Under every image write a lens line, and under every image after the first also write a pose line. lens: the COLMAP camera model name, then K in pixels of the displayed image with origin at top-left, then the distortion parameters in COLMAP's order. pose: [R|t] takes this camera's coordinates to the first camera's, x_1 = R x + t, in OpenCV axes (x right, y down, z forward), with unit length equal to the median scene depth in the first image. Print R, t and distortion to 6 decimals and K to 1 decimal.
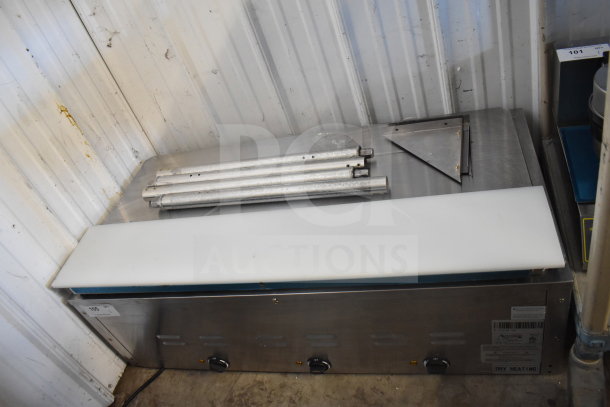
lens RADIAL K [[466.7, 0, 307.0], [0, 466.7, 206.6], [0, 0, 1]] dist [-0.094942, 0.007075]
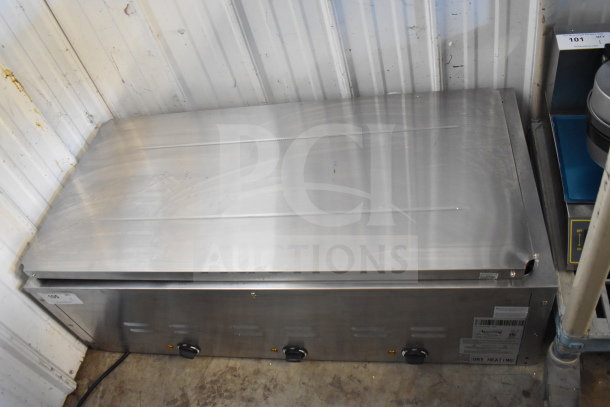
lens RADIAL K [[503.3, 0, 306.8], [0, 503.3, 204.5], [0, 0, 1]] dist [-0.091272, 0.009206]
pose [[0.996211, 0.011559, 0.086195, -0.041071], [-0.021629, 0.992917, 0.116823, -0.085947], [-0.084234, -0.118245, 0.989405, -0.007643]]
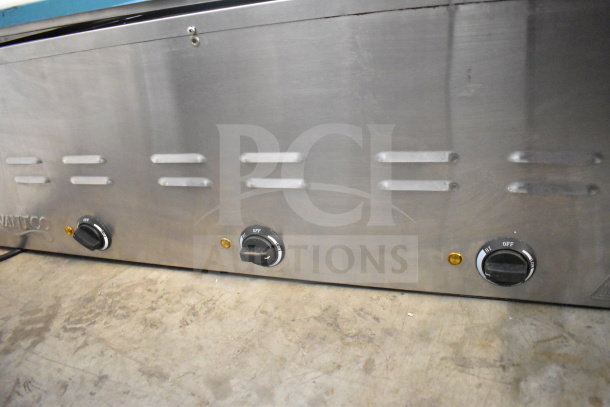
lens RADIAL K [[466.7, 0, 302.8], [0, 466.7, 200.8], [0, 0, 1]] dist [-0.094942, 0.007075]
pose [[0.977406, 0.196284, -0.078421, 0.094596], [-0.207591, 0.961262, -0.181334, 0.354297], [0.039790, 0.193517, 0.980290, 0.463476]]
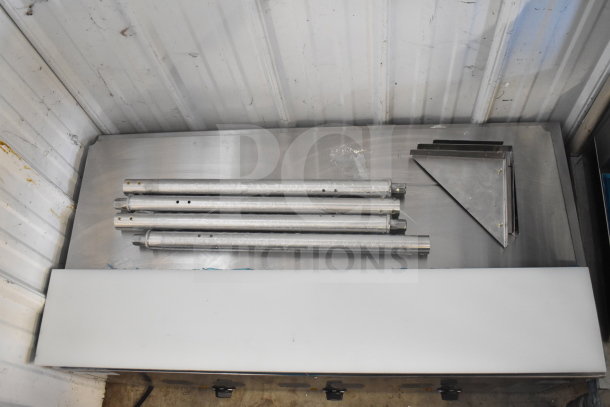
lens RADIAL K [[539.6, 0, 306.1], [0, 539.6, 201.8], [0, 0, 1]] dist [-0.089364, 0.010610]
pose [[0.970872, -0.060157, 0.231925, -0.264297], [-0.037773, 0.917436, 0.396086, -0.468443], [-0.236603, -0.393309, 0.888441, 0.131894]]
